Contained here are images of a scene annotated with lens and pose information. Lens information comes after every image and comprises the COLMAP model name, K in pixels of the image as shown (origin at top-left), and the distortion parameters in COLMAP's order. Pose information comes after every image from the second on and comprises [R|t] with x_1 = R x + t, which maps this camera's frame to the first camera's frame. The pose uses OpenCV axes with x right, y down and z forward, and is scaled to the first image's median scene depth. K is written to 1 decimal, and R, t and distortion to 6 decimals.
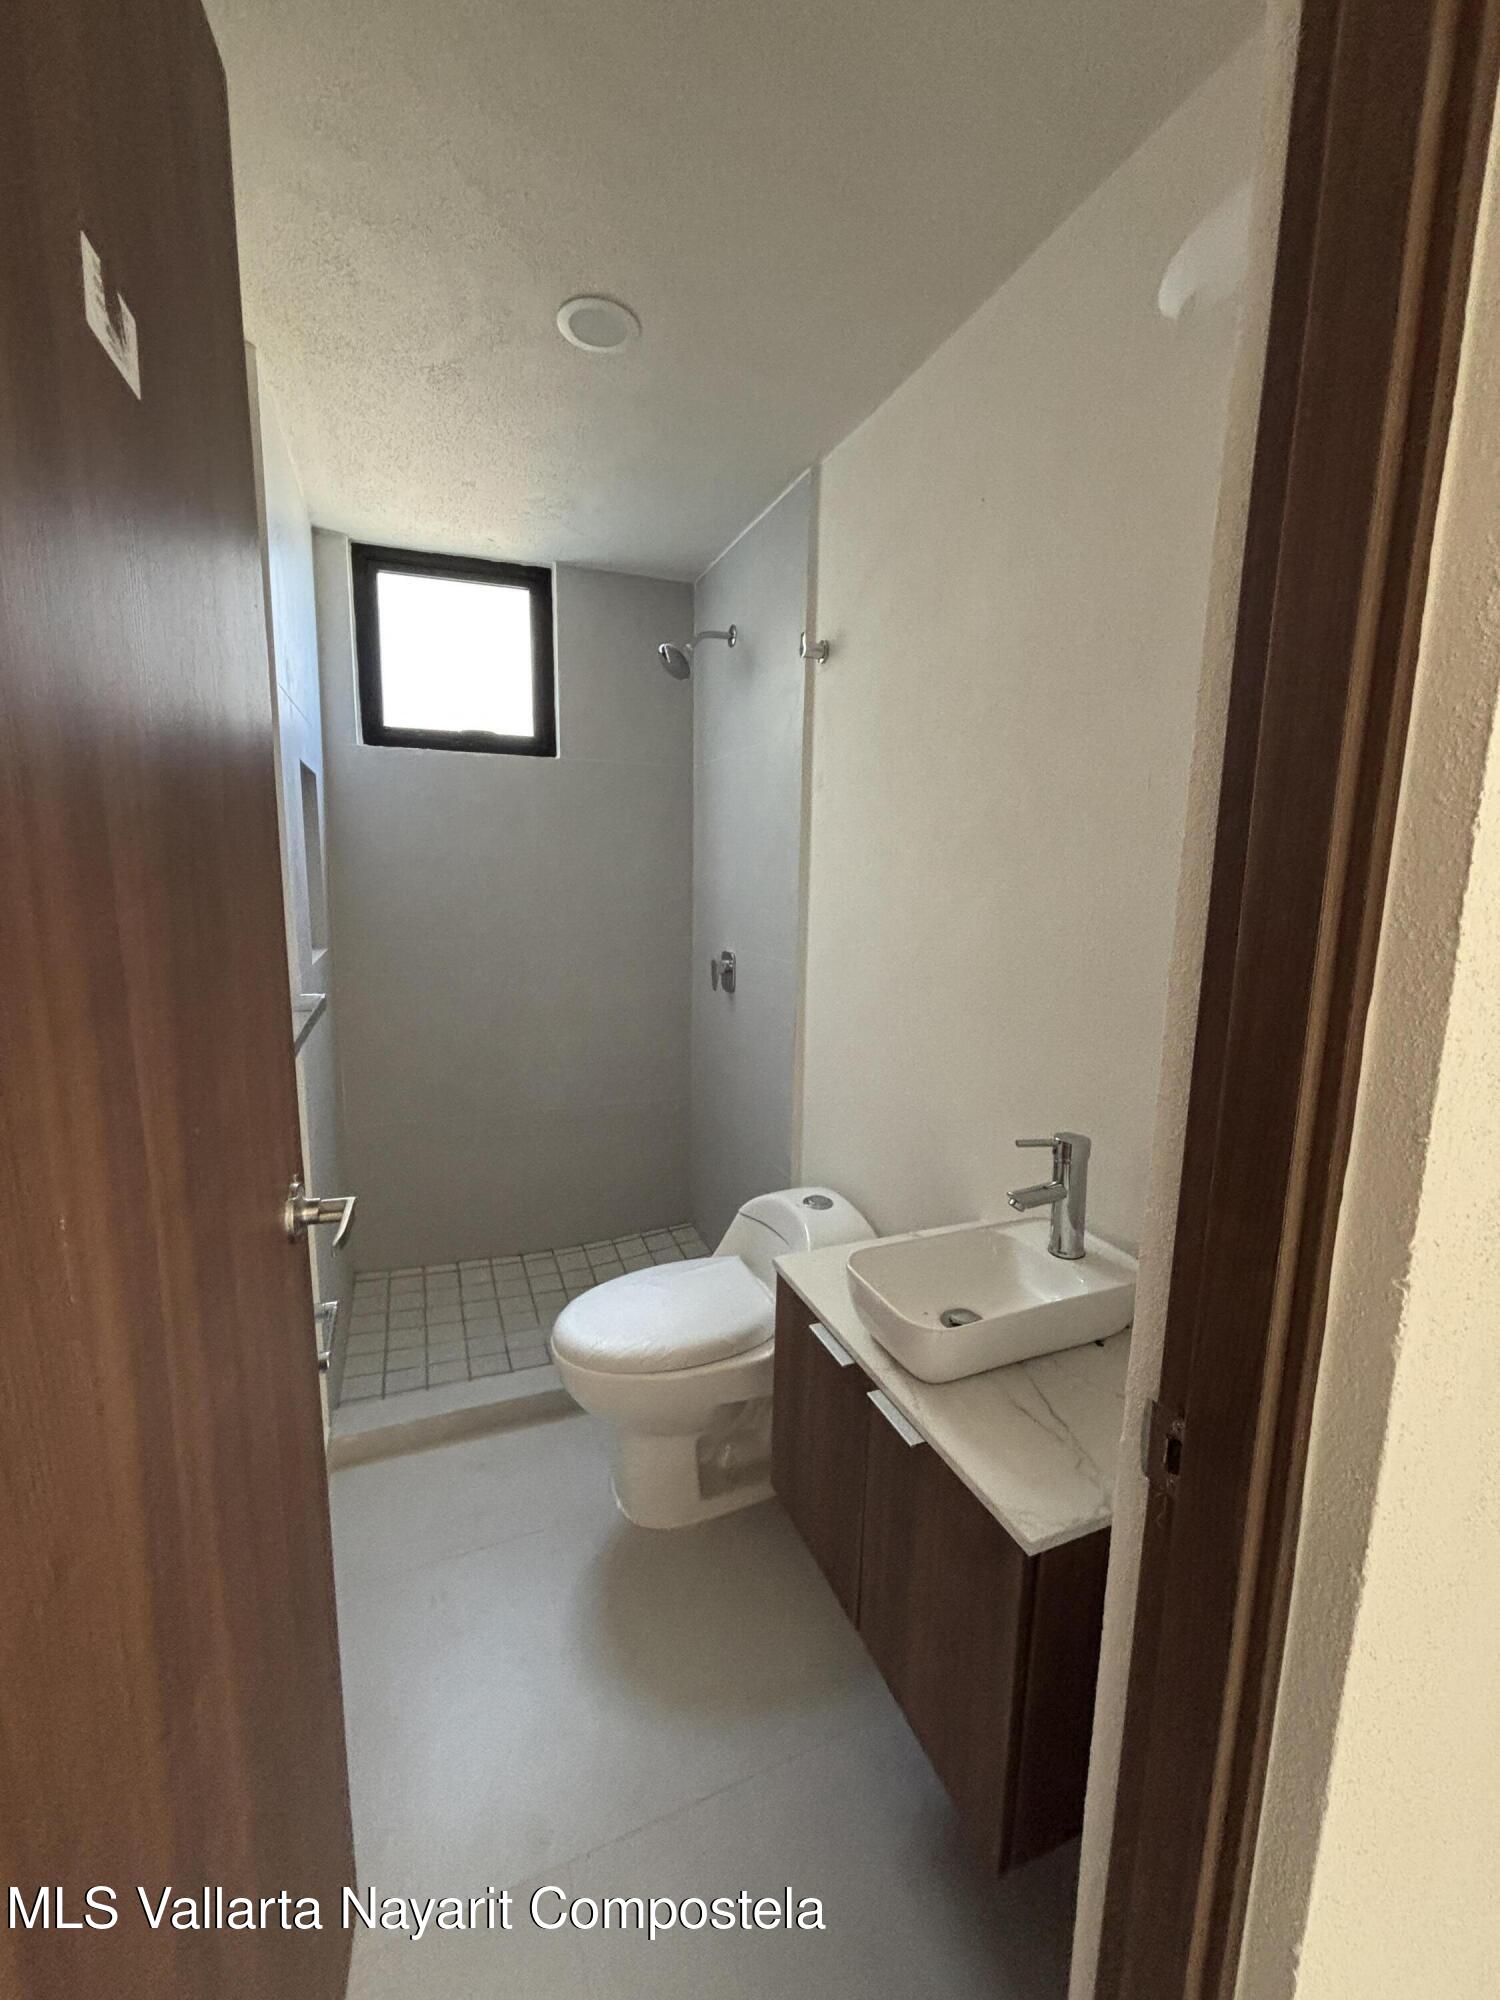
lens RADIAL K [[805.8, 0, 750.0], [0, 805.8, 1000.0], [0, 0, 1]] dist [-0.000527, -0.000122]
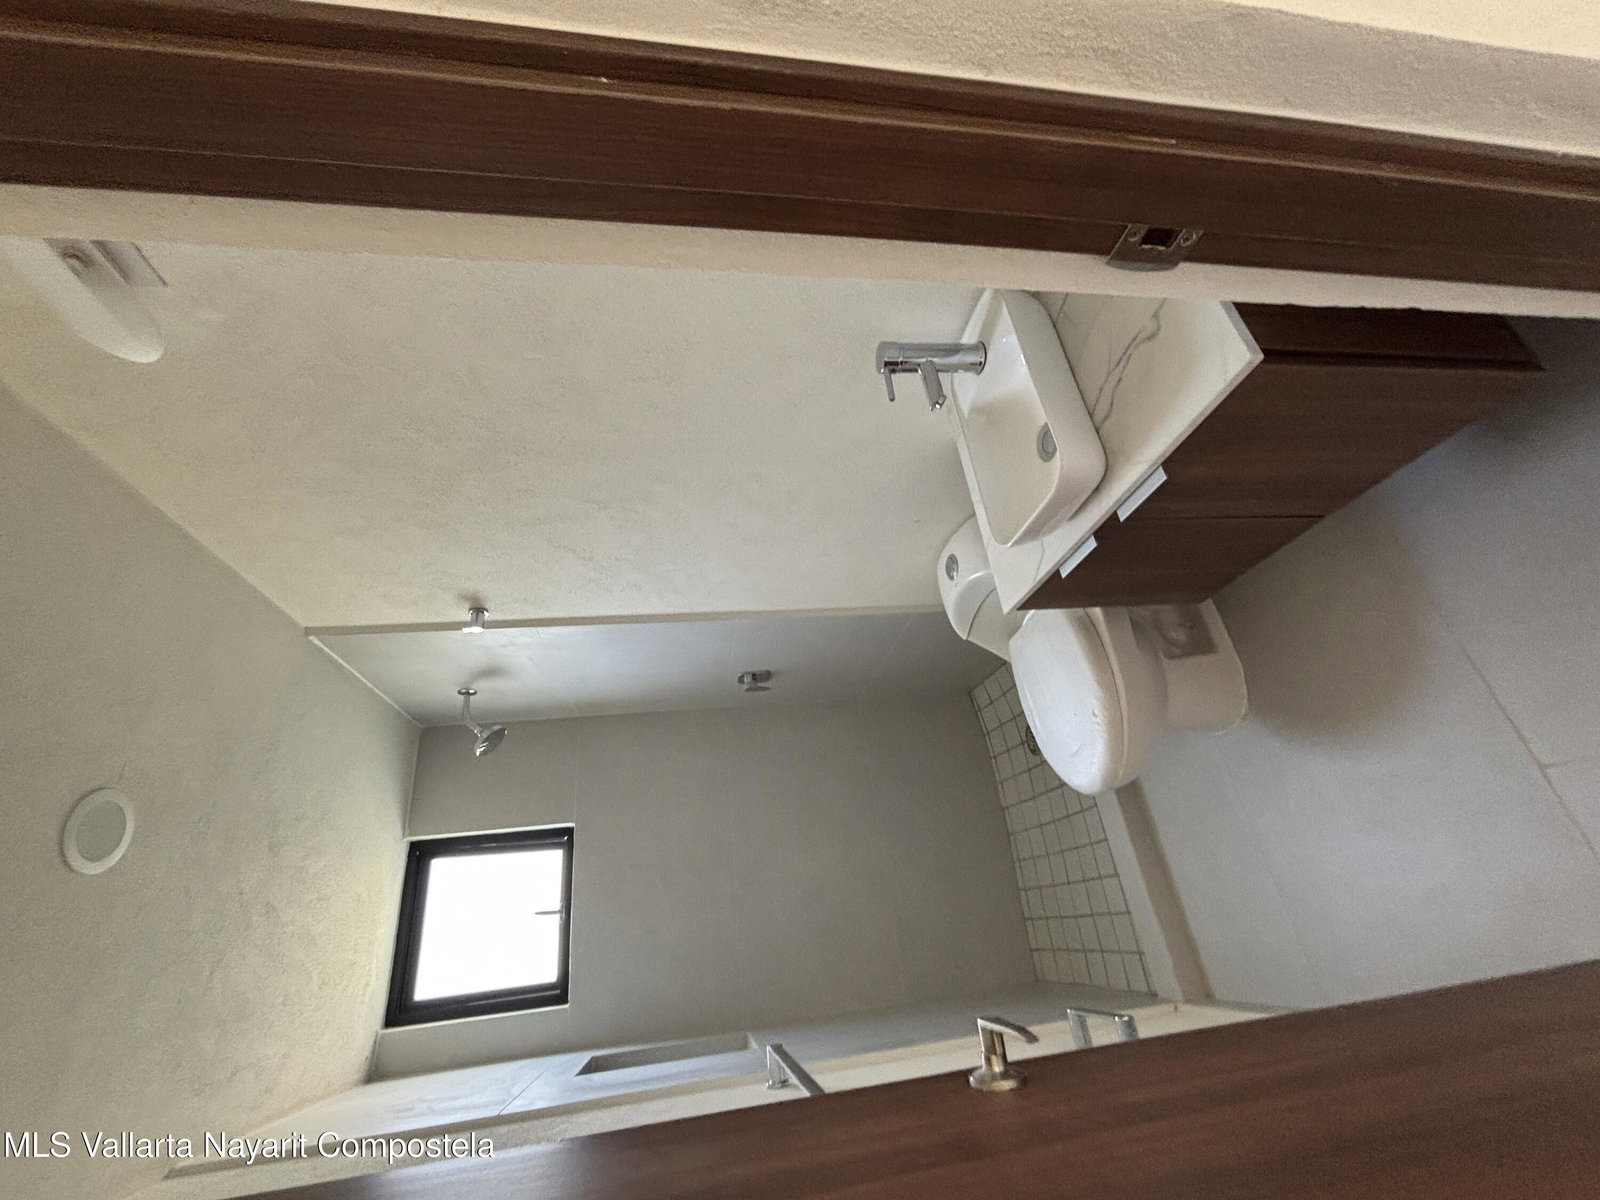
lens RADIAL K [[644.7, 0, 790.9], [0, 644.7, 598.7], [0, 0, 1]] dist [-0.000527, -0.000122]
pose [[-0.050470, -0.995747, 0.077077, -0.006734], [0.998712, -0.050722, -0.001320, 0.029073], [0.005224, 0.076911, 0.997024, 0.117105]]
